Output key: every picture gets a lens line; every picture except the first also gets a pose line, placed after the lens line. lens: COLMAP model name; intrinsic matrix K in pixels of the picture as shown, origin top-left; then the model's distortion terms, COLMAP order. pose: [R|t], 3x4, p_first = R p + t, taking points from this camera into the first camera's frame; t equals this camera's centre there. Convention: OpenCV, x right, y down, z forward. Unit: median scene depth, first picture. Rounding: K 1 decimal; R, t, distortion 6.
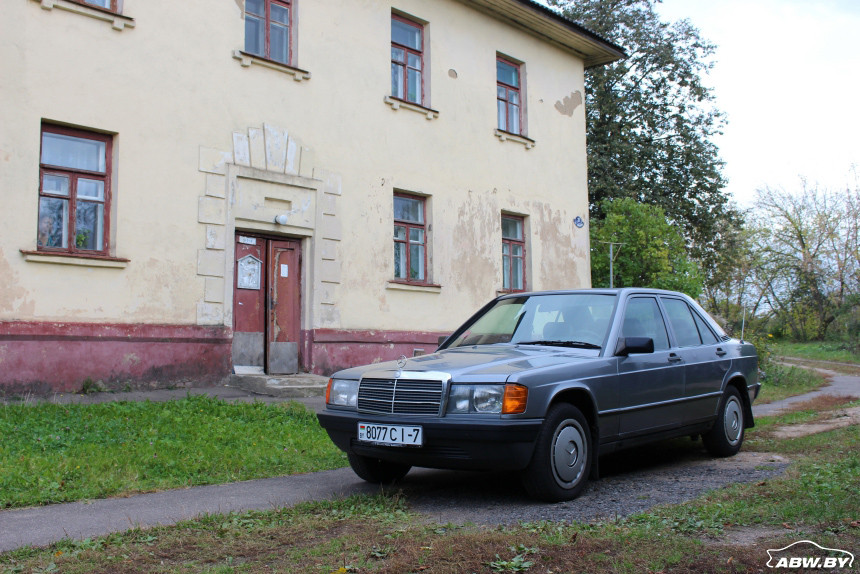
lens RADIAL K [[915.1, 0, 430.0], [0, 915.1, 287.0], [0, 0, 1]] dist [-0.102191, 0.050039]
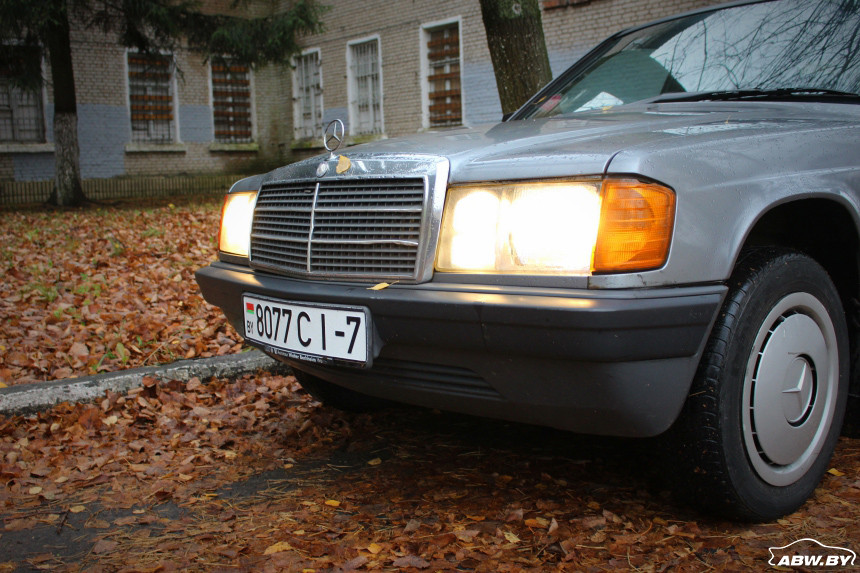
lens RADIAL K [[915.1, 0, 430.0], [0, 915.1, 286.5], [0, 0, 1]] dist [-0.102191, 0.050039]
pose [[0.985480, -0.009043, -0.169551, 0.072322], [0.037445, 0.985569, 0.165078, 0.083193], [0.165611, -0.169030, 0.971598, 0.636976]]
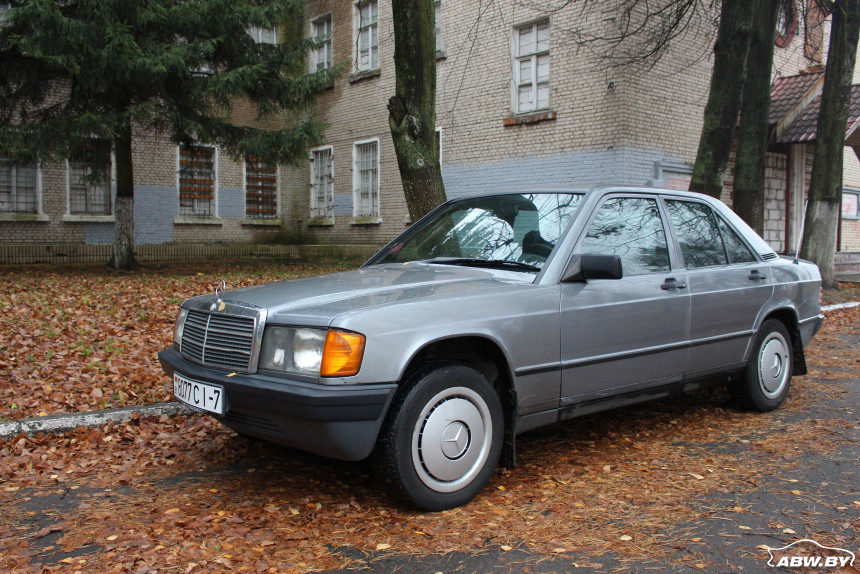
lens RADIAL K [[786.3, 0, 430.0], [0, 786.3, 287.0], [0, 0, 1]] dist [-0.141998, 0.100467]
pose [[0.982749, 0.014920, -0.184342, 0.235883], [0.004684, 0.994413, 0.105455, 0.019243], [0.184886, -0.104499, 0.977188, 0.458807]]
